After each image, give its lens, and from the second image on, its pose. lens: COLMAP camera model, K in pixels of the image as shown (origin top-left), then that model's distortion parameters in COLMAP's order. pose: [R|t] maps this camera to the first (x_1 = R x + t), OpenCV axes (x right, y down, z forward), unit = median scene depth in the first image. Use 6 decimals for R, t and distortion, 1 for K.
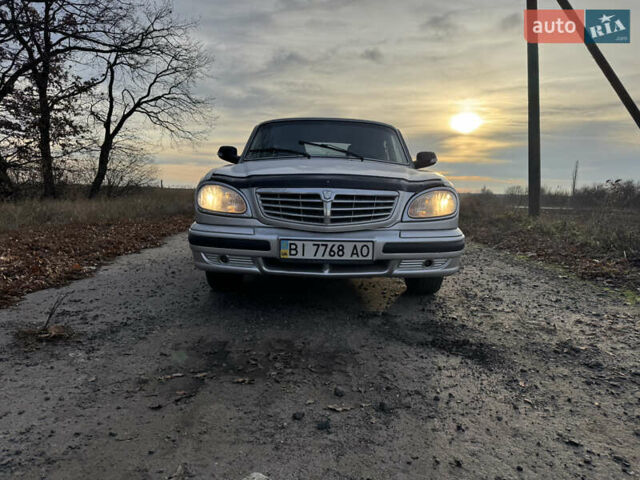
lens RADIAL K [[450.0, 0, 319.6], [0, 450.0, 239.7], [0, 0, 1]] dist [0.012501, -0.015481]
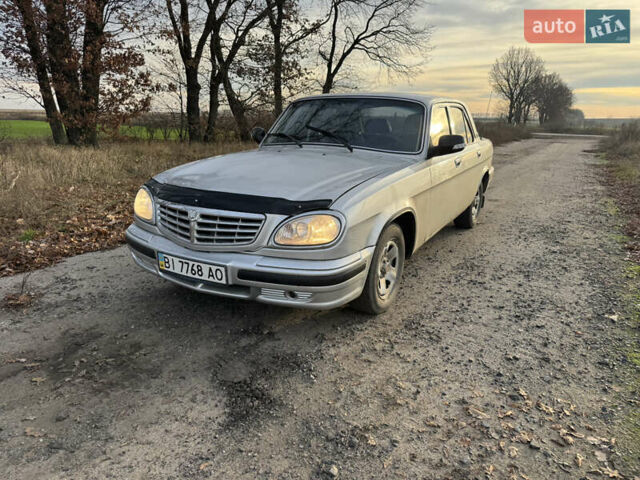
lens RADIAL K [[450.0, 0, 320.5], [0, 450.0, 240.5], [0, 0, 1]] dist [0.012501, -0.015481]
pose [[0.863000, 0.125898, -0.489266, 0.091129], [-0.047735, 0.984439, 0.169116, -0.026898], [0.502944, -0.122592, 0.855581, 0.032251]]
